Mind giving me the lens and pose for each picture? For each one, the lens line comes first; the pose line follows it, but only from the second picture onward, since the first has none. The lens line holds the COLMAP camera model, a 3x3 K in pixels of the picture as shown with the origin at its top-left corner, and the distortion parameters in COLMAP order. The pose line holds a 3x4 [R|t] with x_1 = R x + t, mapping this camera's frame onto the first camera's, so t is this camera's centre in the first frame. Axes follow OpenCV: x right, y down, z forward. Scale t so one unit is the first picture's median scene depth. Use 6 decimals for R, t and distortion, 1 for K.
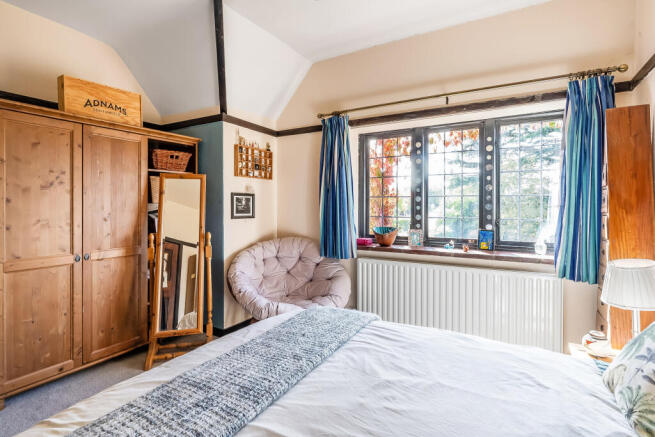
lens RADIAL K [[325.2, 0, 326.3], [0, 325.2, 209.8], [0, 0, 1]] dist [-0.002041, -0.000428]
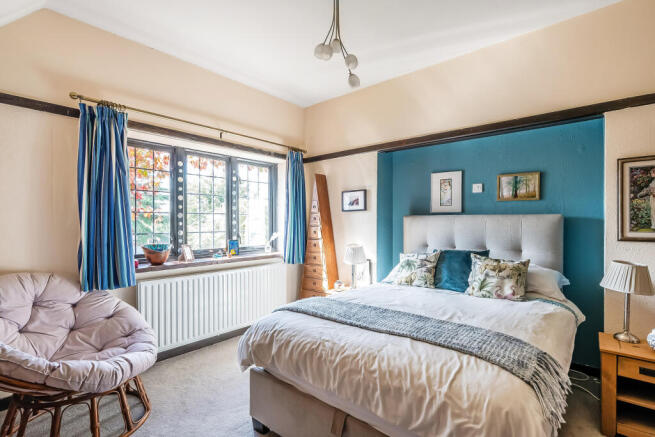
lens RADIAL K [[313.8, 0, 327.0], [0, 313.8, 221.5], [0, 0, 1]] dist [0.003101, 0.000468]
pose [[0.192193, 0.000607, 0.981357, -0.628995], [0.012170, 0.999921, -0.003002, -0.004250], [-0.981282, 0.012520, 0.192170, 0.348791]]
